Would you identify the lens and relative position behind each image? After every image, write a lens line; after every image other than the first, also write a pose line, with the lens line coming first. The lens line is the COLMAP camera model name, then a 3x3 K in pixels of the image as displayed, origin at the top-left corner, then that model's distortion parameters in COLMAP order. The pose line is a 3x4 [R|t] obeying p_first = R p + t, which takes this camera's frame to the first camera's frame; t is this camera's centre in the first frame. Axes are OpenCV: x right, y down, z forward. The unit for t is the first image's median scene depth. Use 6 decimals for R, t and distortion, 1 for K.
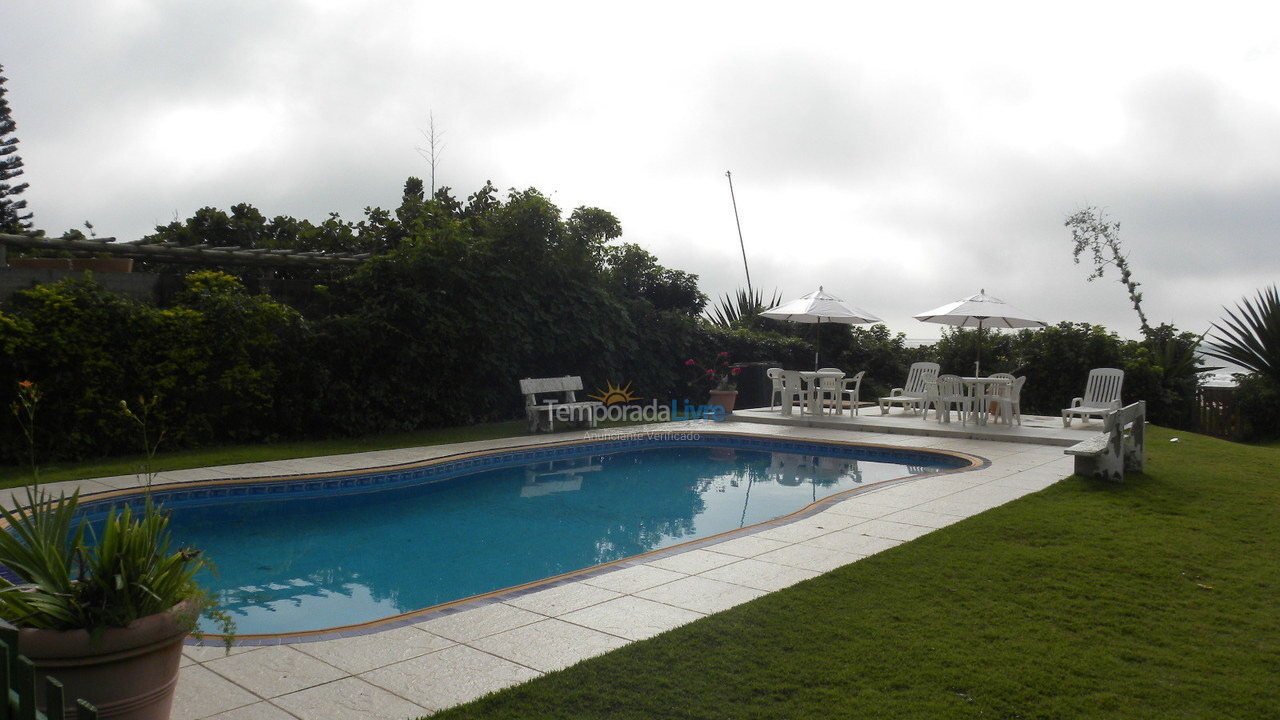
lens RADIAL K [[979.9, 0, 643.5], [0, 979.9, 359.9], [0, 0, 1]] dist [-0.151751, 0.085870]
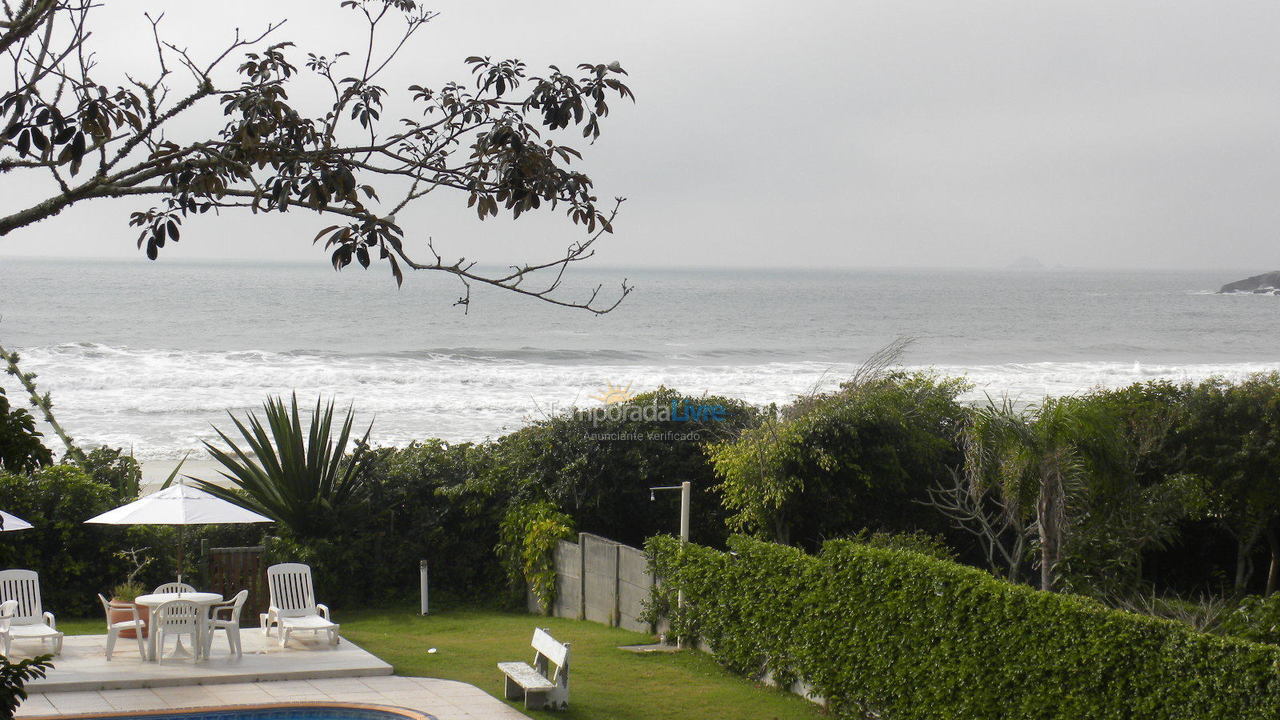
lens RADIAL K [[2734.6, 0, 646.6], [0, 2734.6, 367.2], [0, 0, 1]] dist [0.356676, 0.000000]
pose [[0.512131, -0.039974, 0.857976, -1.239336], [0.017112, 0.999193, 0.036340, -0.218702], [-0.858737, -0.003929, 0.512402, -0.399846]]
